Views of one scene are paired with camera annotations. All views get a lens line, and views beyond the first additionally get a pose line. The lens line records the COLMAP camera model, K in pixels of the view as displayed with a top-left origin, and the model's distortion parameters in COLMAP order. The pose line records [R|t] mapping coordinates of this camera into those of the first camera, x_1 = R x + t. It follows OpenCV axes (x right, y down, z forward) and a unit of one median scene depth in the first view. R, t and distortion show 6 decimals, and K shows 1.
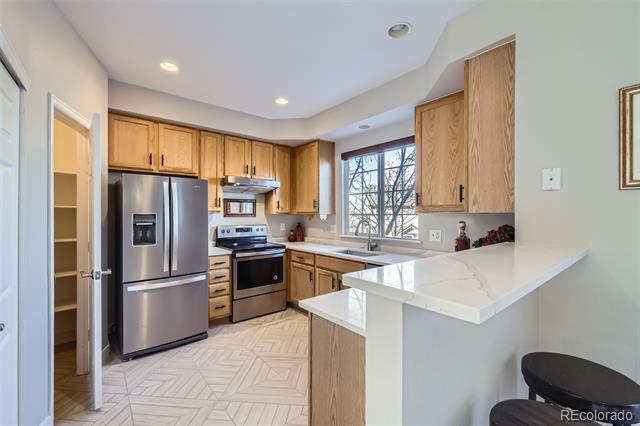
lens RADIAL K [[270.6, 0, 320.7], [0, 270.6, 213.6], [0, 0, 1]] dist [0.009291, 0.000215]
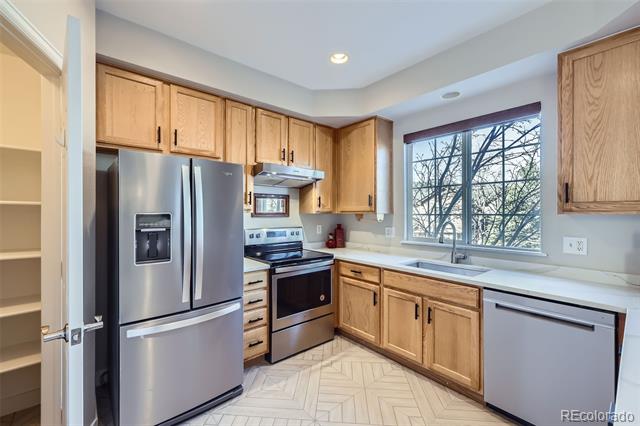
lens RADIAL K [[270.6, 0, 319.6], [0, 270.6, 212.2], [0, 0, 1]] dist [0.009291, 0.000215]
pose [[0.999859, 0.000909, 0.016778, -0.213761], [-0.000930, 0.999999, 0.001254, -0.003755], [-0.016777, -0.001270, 0.999858, 0.282078]]
